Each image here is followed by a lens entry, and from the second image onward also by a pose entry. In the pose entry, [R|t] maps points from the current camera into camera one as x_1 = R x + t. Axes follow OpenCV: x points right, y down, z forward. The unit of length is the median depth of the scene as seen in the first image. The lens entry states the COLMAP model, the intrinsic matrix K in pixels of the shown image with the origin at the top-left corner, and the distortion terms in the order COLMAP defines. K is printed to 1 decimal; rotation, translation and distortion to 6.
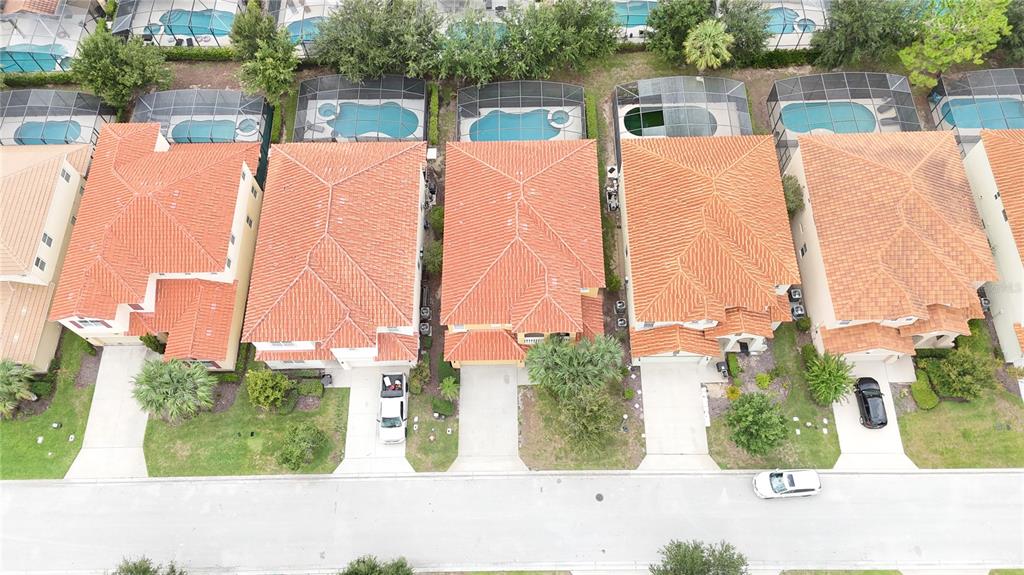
lens RADIAL K [[756.2, 0, 513.8], [0, 756.2, 283.8], [0, 0, 1]] dist [0.039214, -0.029031]
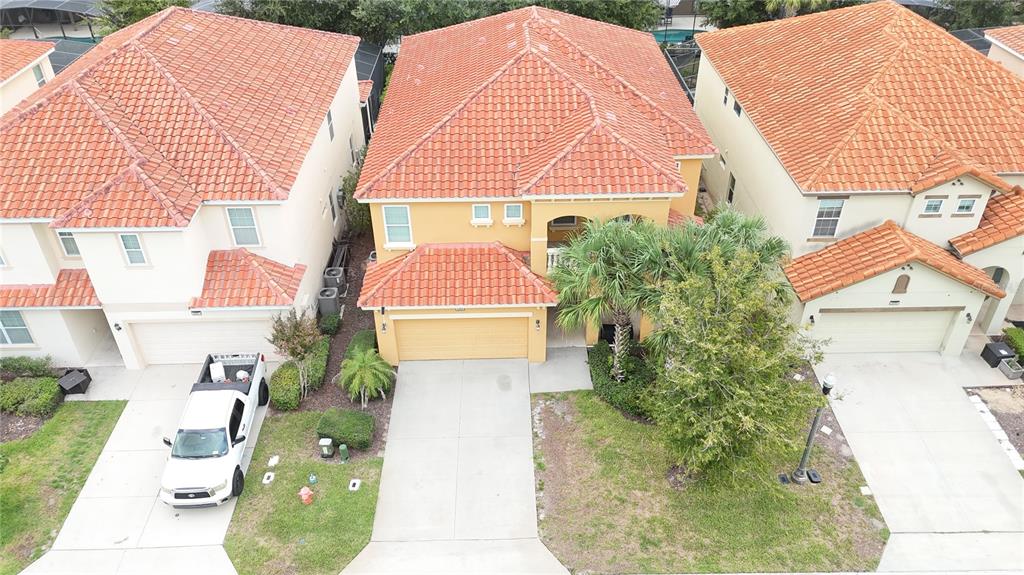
lens RADIAL K [[756.2, 0, 513.8], [0, 756.2, 290.4], [0, 0, 1]] dist [0.039214, -0.029031]
pose [[0.999784, 0.005630, 0.019999, -0.013460], [0.004874, 0.872158, -0.489199, 0.298777], [-0.020196, 0.489191, 0.871943, 0.620702]]
